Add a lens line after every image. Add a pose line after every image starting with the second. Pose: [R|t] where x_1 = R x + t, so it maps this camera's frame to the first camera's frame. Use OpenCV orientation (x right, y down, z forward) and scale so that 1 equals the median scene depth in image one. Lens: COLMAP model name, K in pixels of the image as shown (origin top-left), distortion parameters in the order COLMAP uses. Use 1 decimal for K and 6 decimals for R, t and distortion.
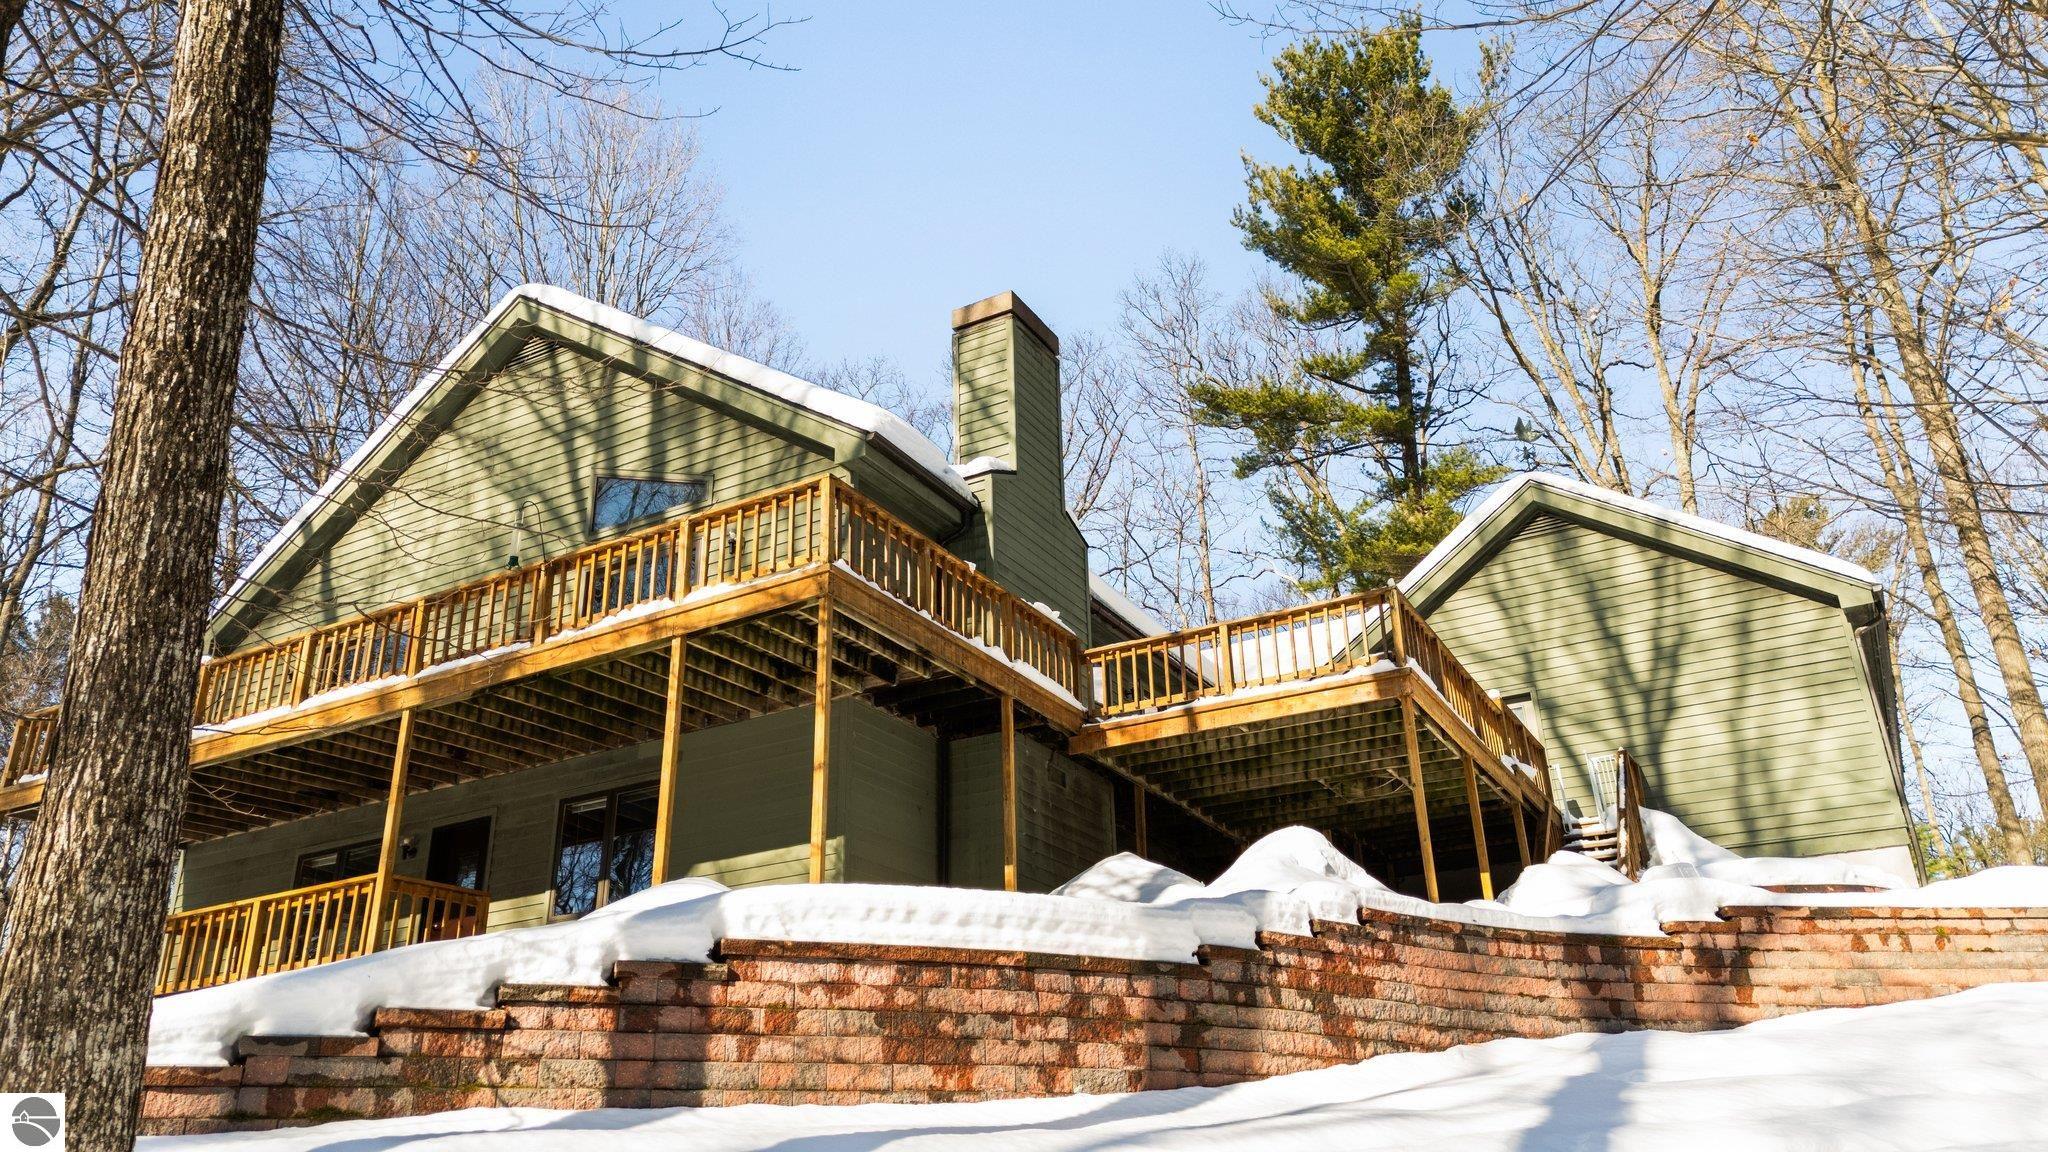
lens RADIAL K [[1517.6, 0, 1024.0], [0, 1517.6, 576.0], [0, 0, 1]] dist [0.082187, -0.002441]
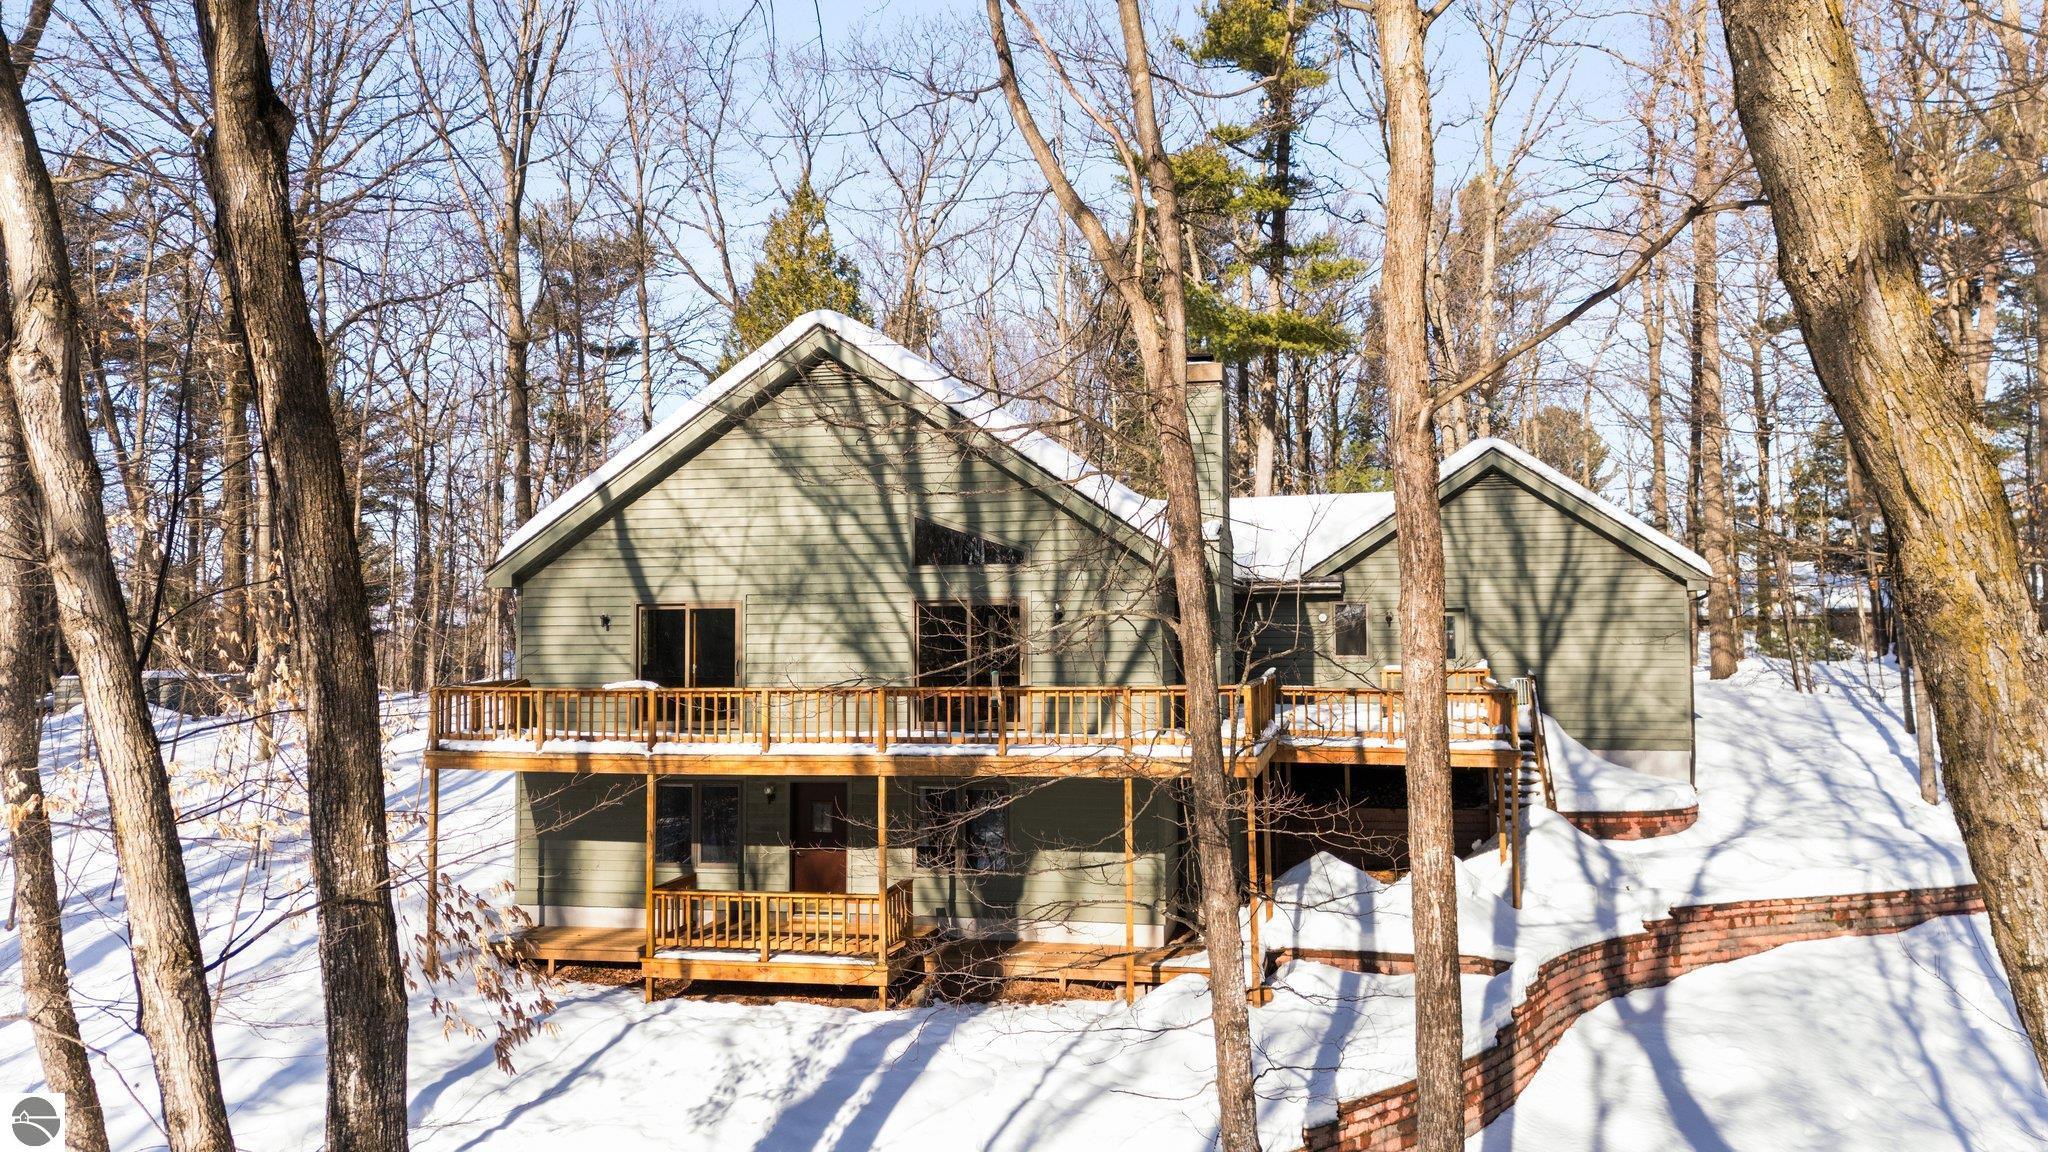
lens RADIAL K [[1462.0, 0, 1029.5], [0, 1462.0, 673.3], [0, 0, 1]] dist [0.107499, 0.000040]
pose [[0.959941, 0.014099, 0.279847, -0.508193], [-0.129831, 0.907435, 0.399631, -0.429376], [-0.248309, -0.419955, 0.872915, -0.118928]]
